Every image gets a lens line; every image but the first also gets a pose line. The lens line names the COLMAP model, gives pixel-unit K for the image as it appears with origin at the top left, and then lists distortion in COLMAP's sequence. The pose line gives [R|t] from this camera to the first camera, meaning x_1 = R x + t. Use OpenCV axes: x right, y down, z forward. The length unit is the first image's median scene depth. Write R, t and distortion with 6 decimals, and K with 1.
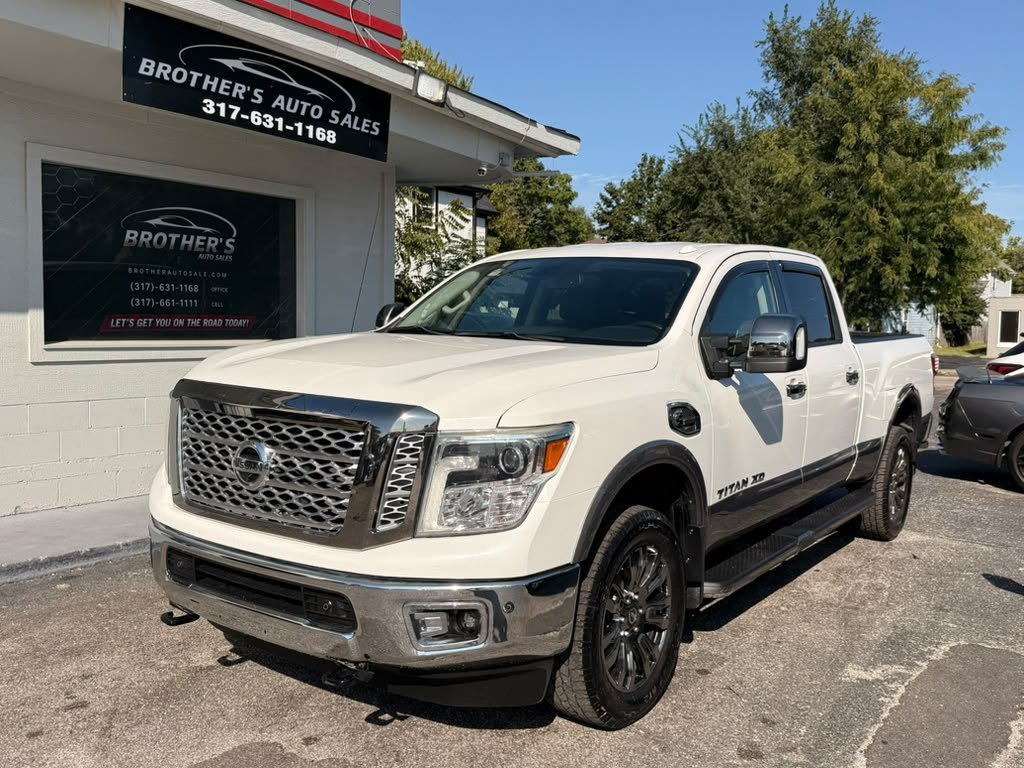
lens RADIAL K [[907.0, 0, 524.0], [0, 907.0, 381.8], [0, 0, 1]] dist [0.118073, -0.232586]
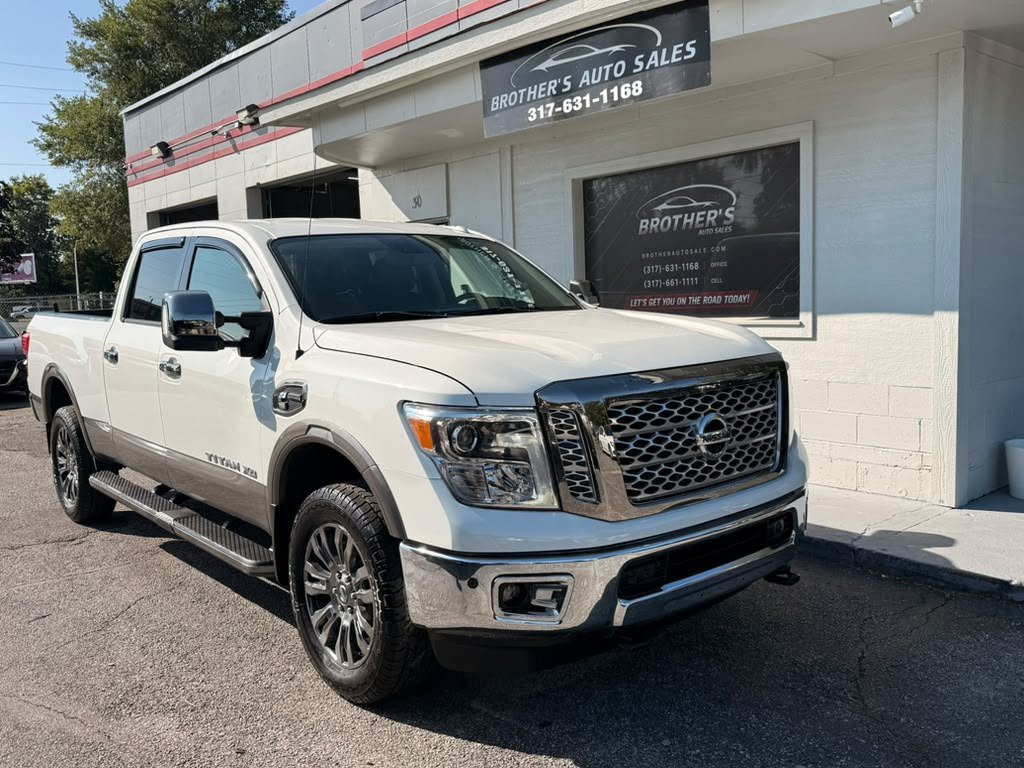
lens RADIAL K [[906.8, 0, 514.8], [0, 906.8, 388.1], [0, 0, 1]] dist [0.107974, -0.200651]
pose [[-0.229681, 0.086142, -0.969446, 0.731950], [-0.035718, 0.994658, 0.096844, -0.065804], [0.972610, 0.056870, -0.225377, 1.162843]]
